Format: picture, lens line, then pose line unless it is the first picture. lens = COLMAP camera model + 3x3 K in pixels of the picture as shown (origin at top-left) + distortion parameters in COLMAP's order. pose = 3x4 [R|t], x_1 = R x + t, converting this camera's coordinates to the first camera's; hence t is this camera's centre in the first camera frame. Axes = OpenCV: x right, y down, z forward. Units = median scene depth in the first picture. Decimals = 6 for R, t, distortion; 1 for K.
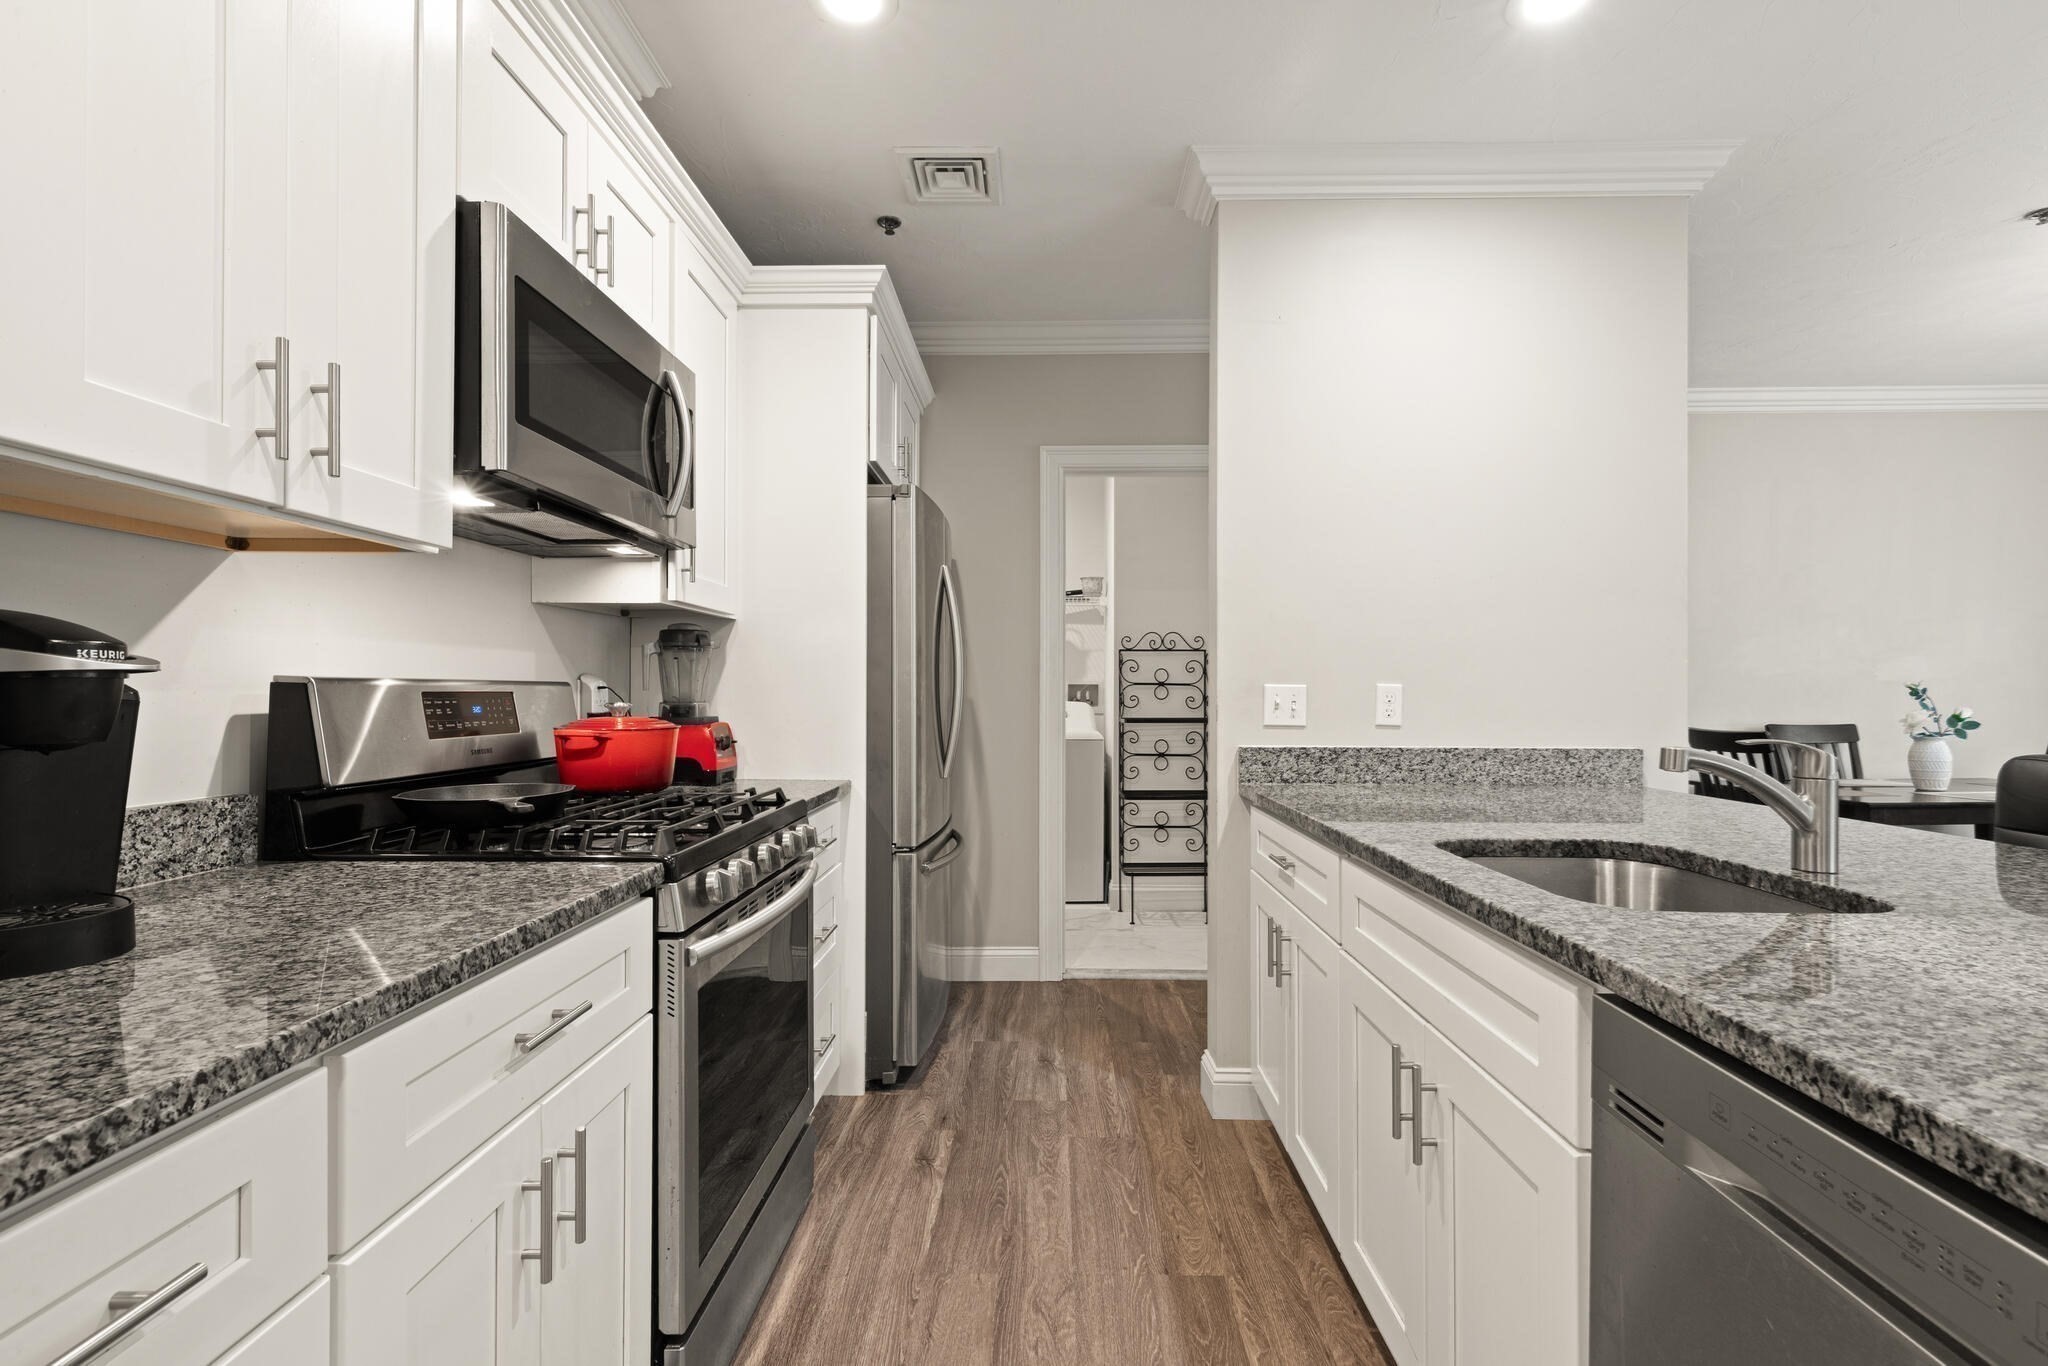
lens RADIAL K [[932.2, 0, 1029.2], [0, 932.2, 684.6], [0, 0, 1]] dist [0.006427, -0.000918]
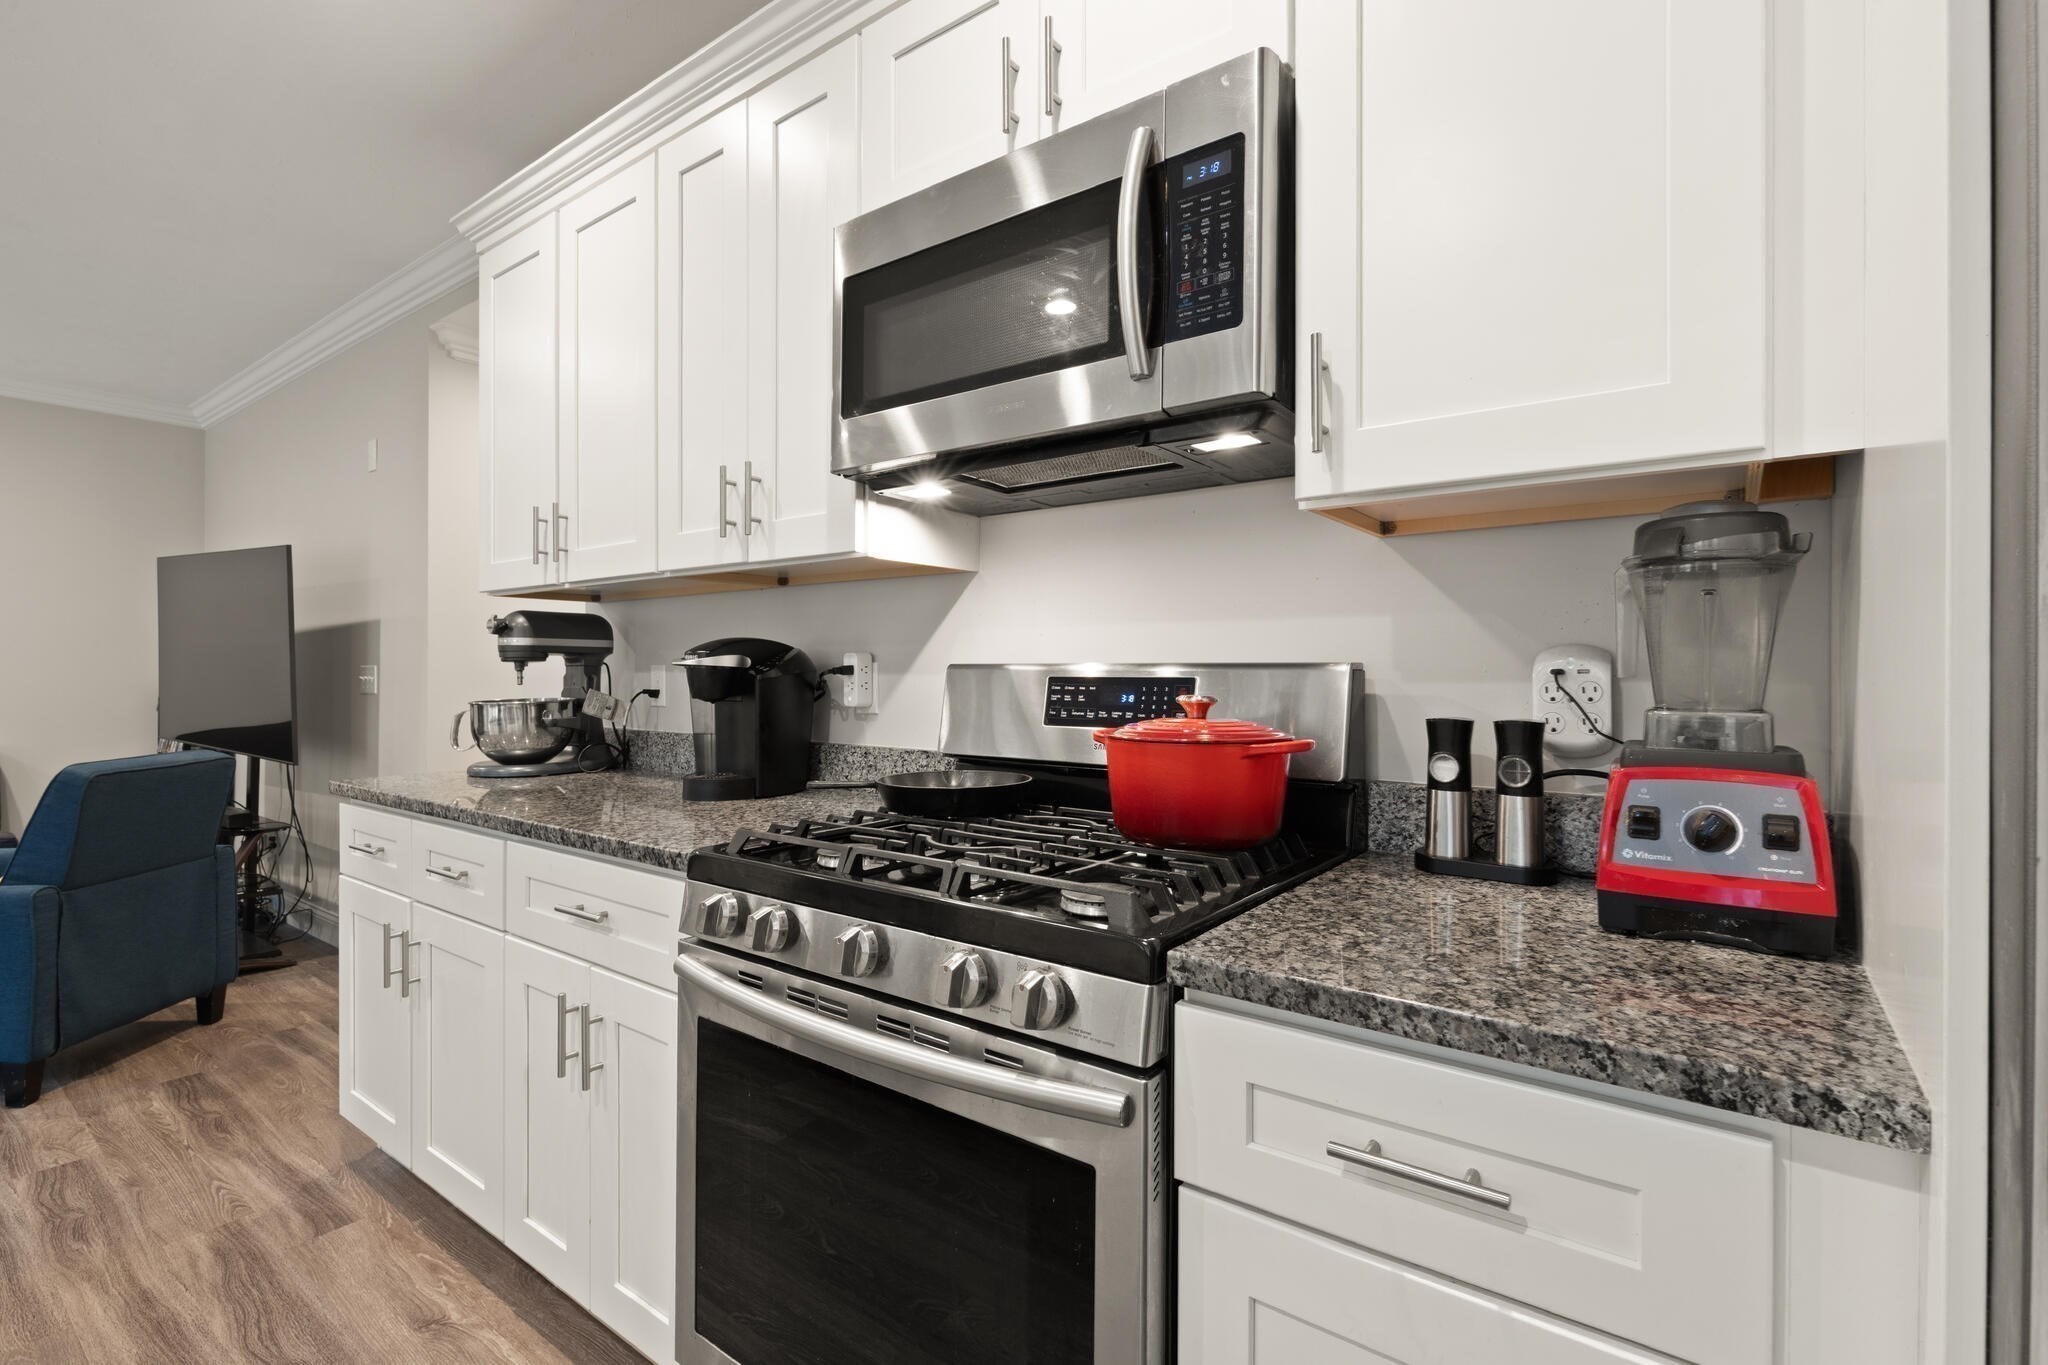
lens RADIAL K [[932.2, 0, 1025.2], [0, 932.2, 675.5], [0, 0, 1]] dist [0.006427, -0.000918]
pose [[-0.587887, -0.002710, -0.808938, 0.101719], [0.001486, 0.999989, -0.004430, 0.006468], [0.808942, -0.003807, -0.587877, 1.012309]]
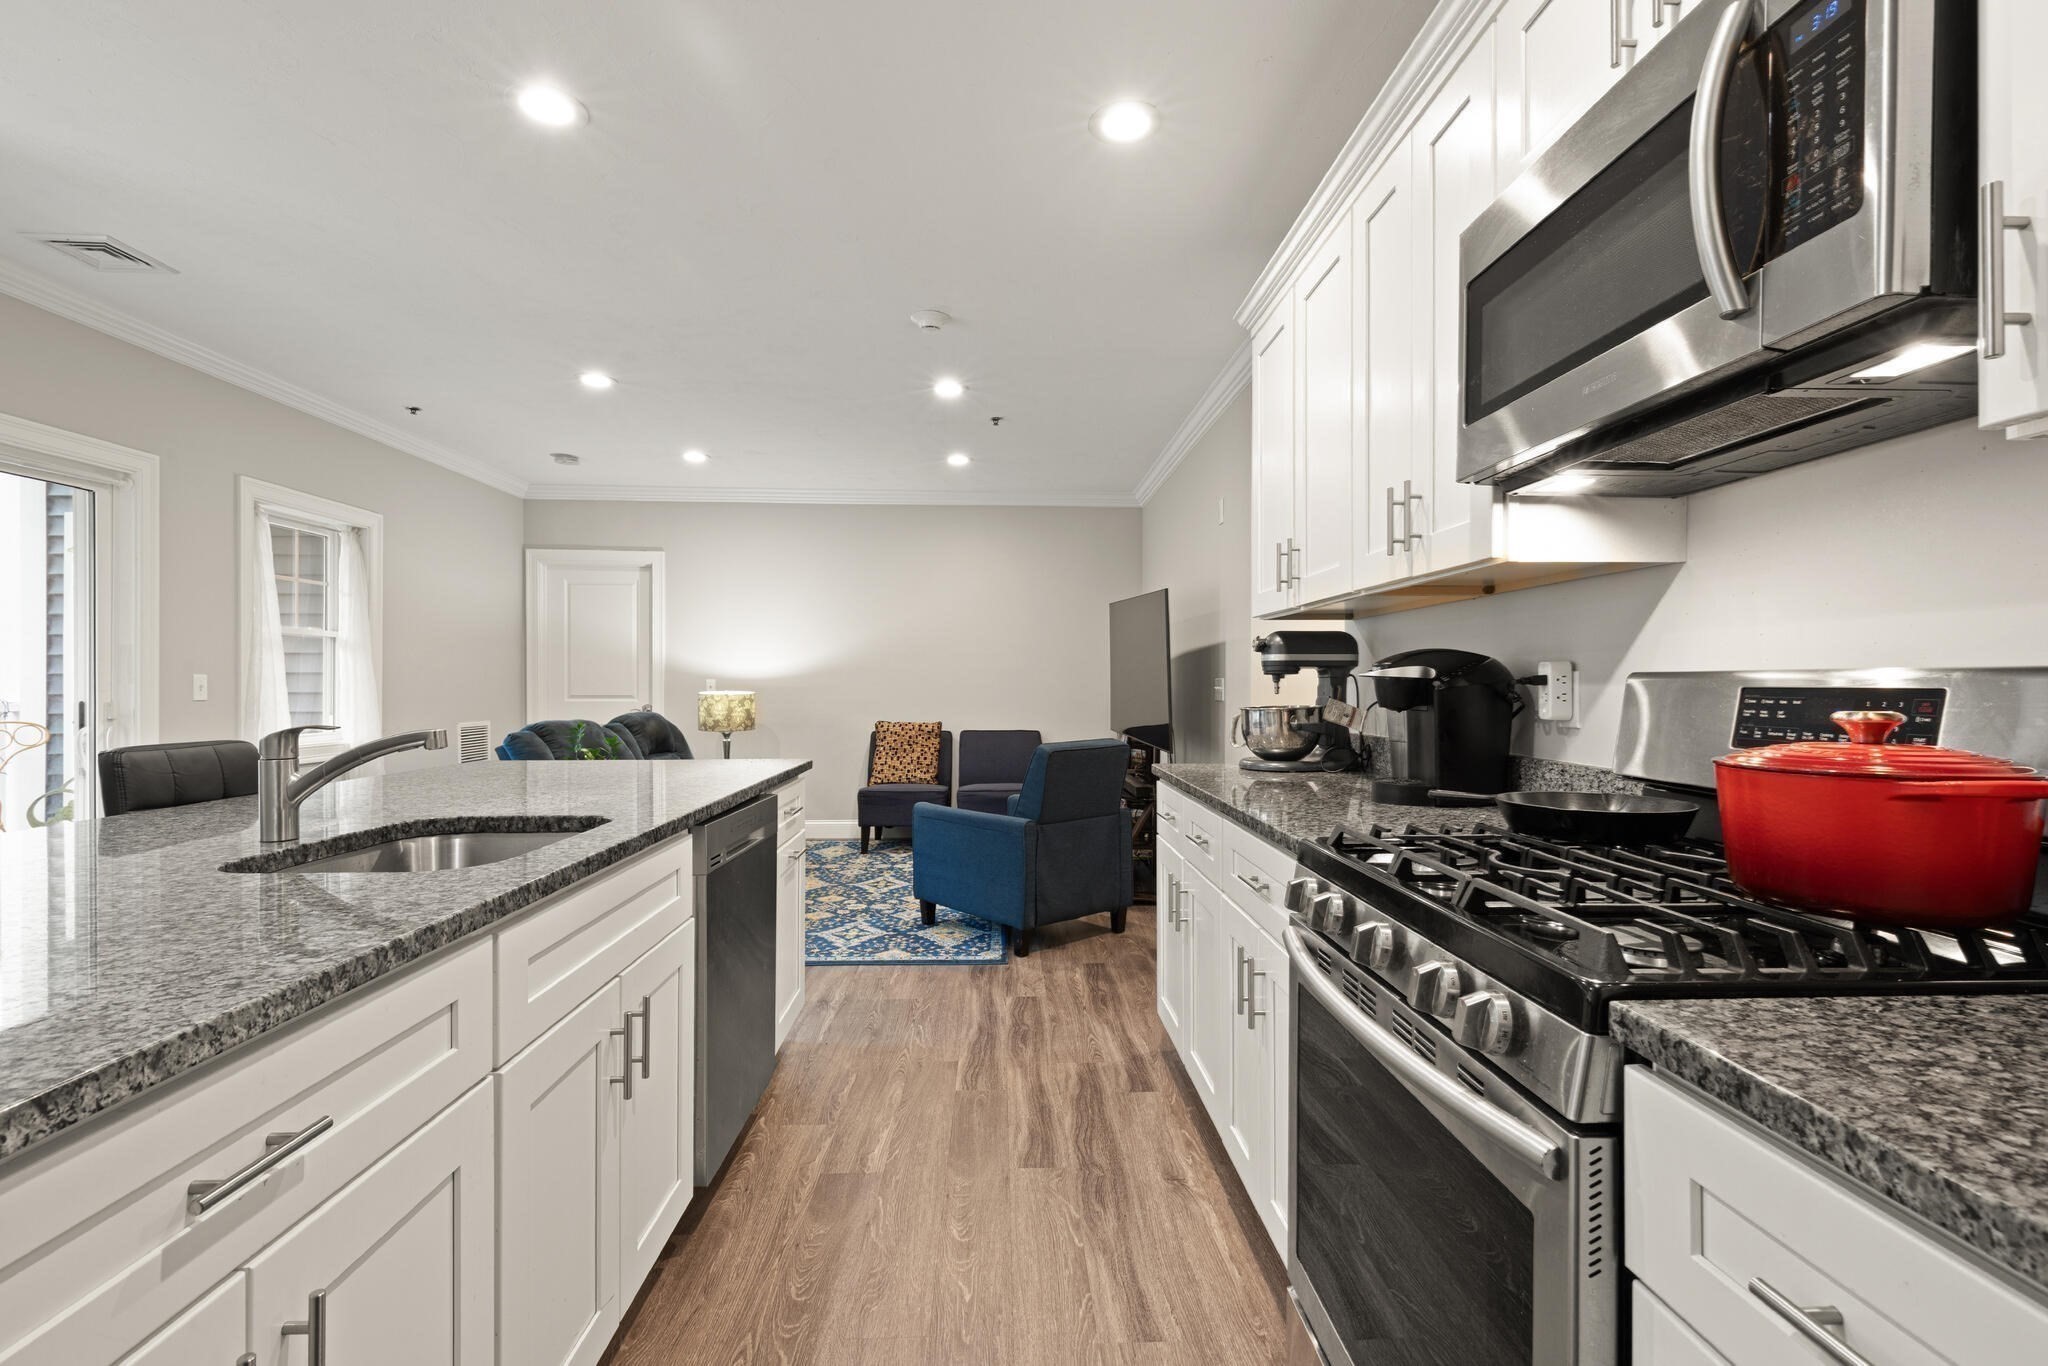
lens RADIAL K [[932.2, 0, 1030.9], [0, 932.2, 686.4], [0, 0, 1]] dist [0.006427, -0.000918]
pose [[-0.998260, -0.003523, -0.058862, -0.001886], [-0.003278, 0.999986, -0.004260, 0.007591], [0.058876, -0.004059, -0.998257, 1.139621]]
